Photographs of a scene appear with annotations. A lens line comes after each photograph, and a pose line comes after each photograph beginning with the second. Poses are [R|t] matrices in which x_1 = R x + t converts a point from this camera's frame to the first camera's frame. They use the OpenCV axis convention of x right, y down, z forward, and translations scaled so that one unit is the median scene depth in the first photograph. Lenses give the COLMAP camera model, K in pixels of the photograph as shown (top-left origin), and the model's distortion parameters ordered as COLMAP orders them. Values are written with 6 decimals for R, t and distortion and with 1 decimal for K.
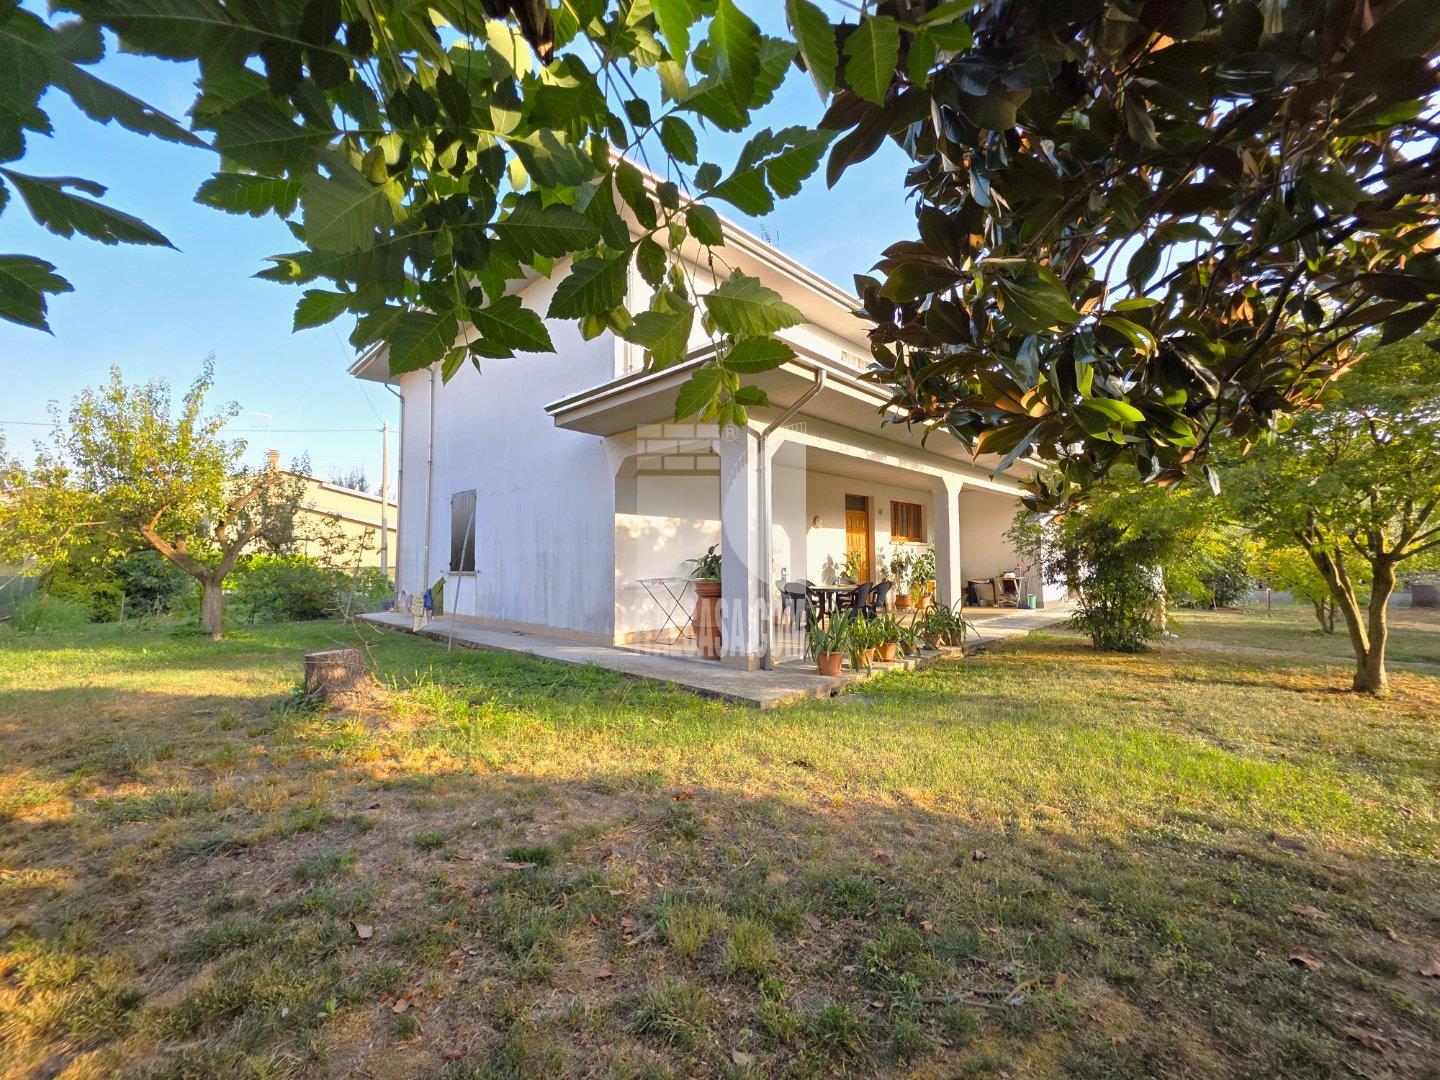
lens RADIAL K [[583.2, 0, 714.2], [0, 583.2, 537.8], [0, 0, 1]] dist [-0.000111, -0.000534]
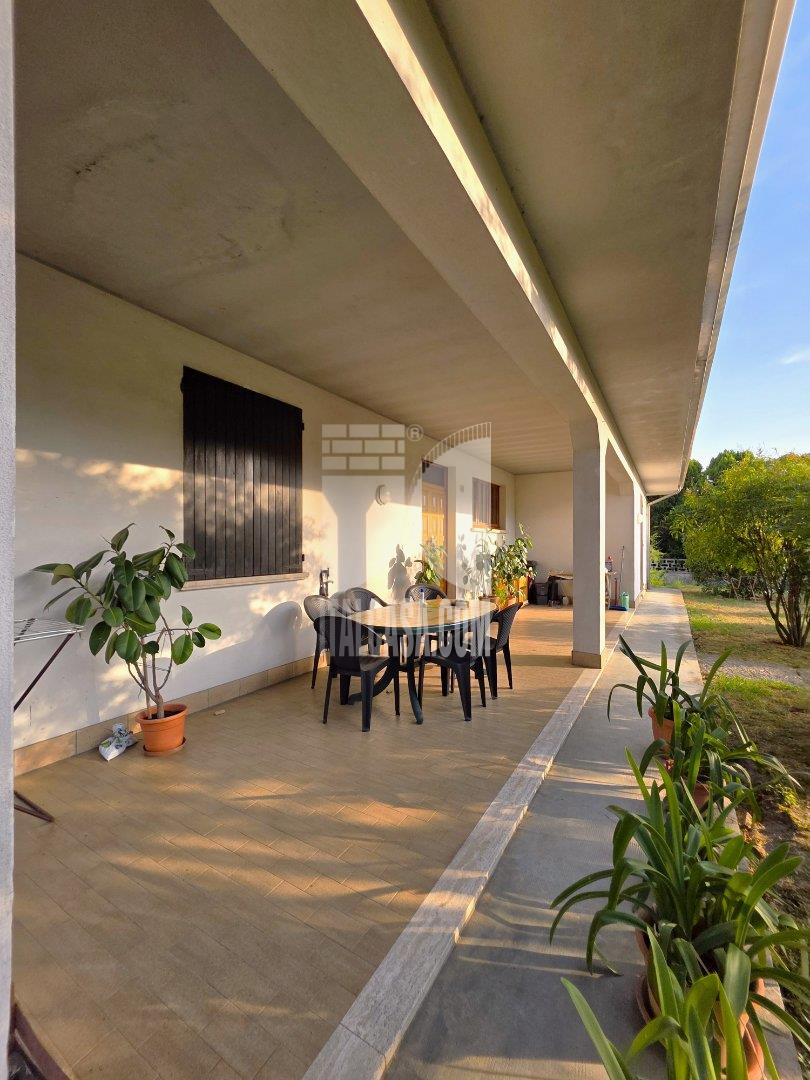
lens RADIAL K [[437.4, 0, 405.4], [0, 437.4, 544.7], [0, 0, 1]] dist [-0.000111, -0.000534]
pose [[0.970183, 0.009440, 0.242189, 0.129440], [-0.020419, 0.998872, 0.042861, 0.010276], [-0.241512, -0.046529, 0.969282, 0.792615]]
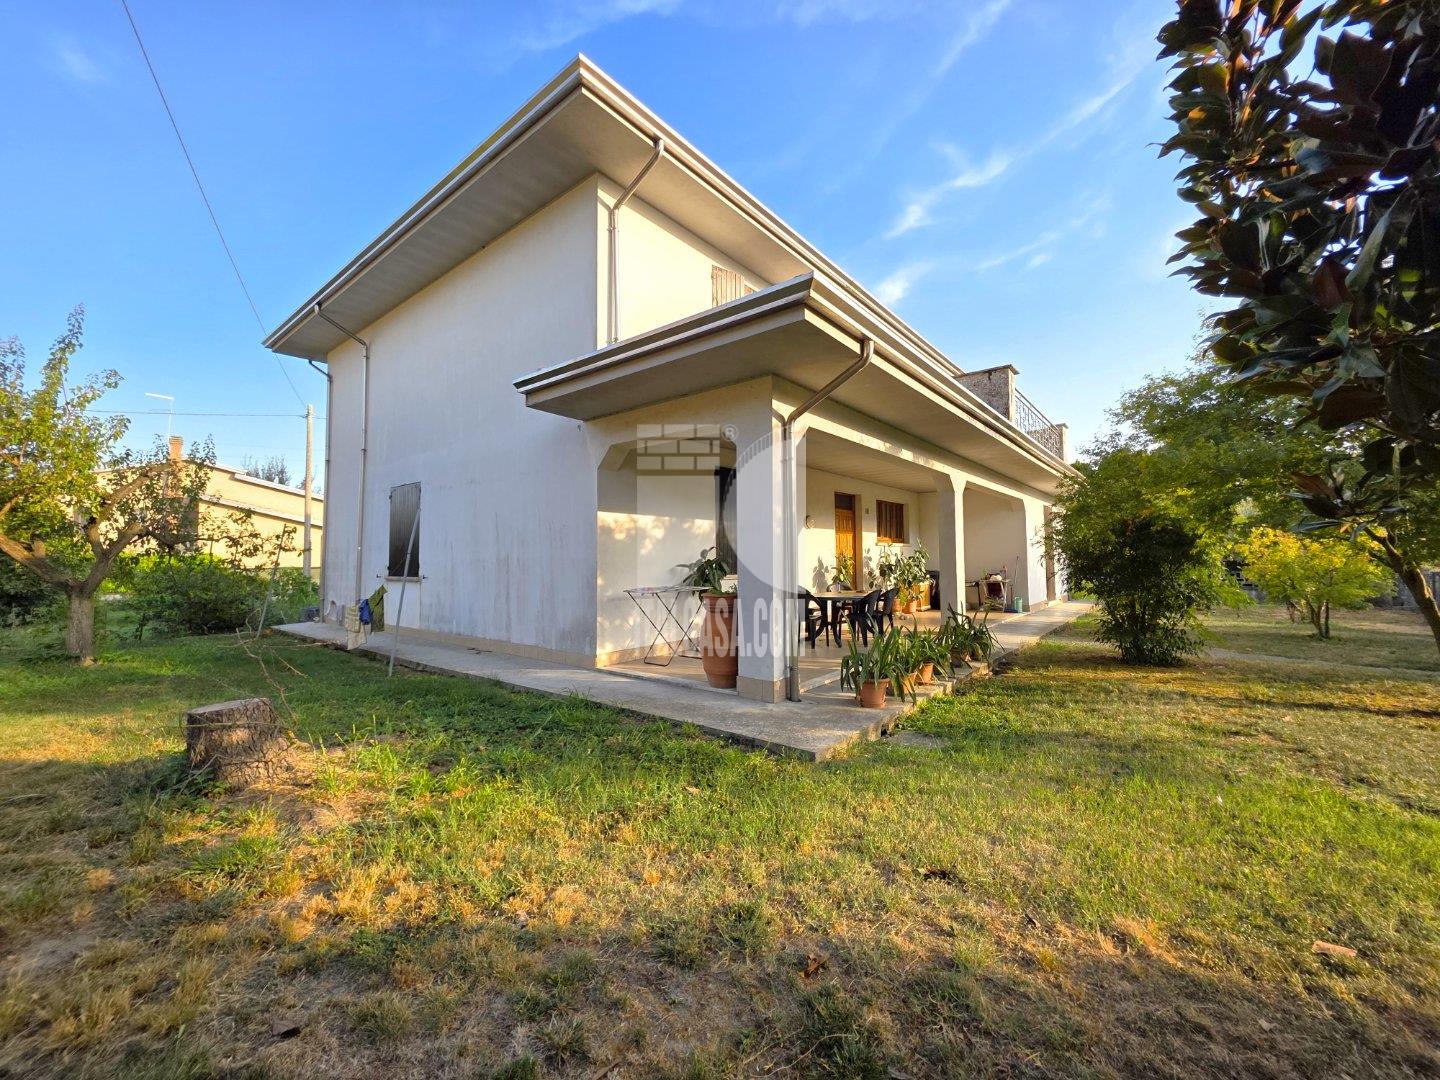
lens RADIAL K [[583.2, 0, 716.7], [0, 583.2, 535.8], [0, 0, 1]] dist [-0.000111, -0.000534]
pose [[0.995296, 0.003135, 0.096833, -0.083222], [-0.003248, 0.999994, 0.001007, -0.008092], [-0.096829, -0.001317, 0.995300, 0.146462]]
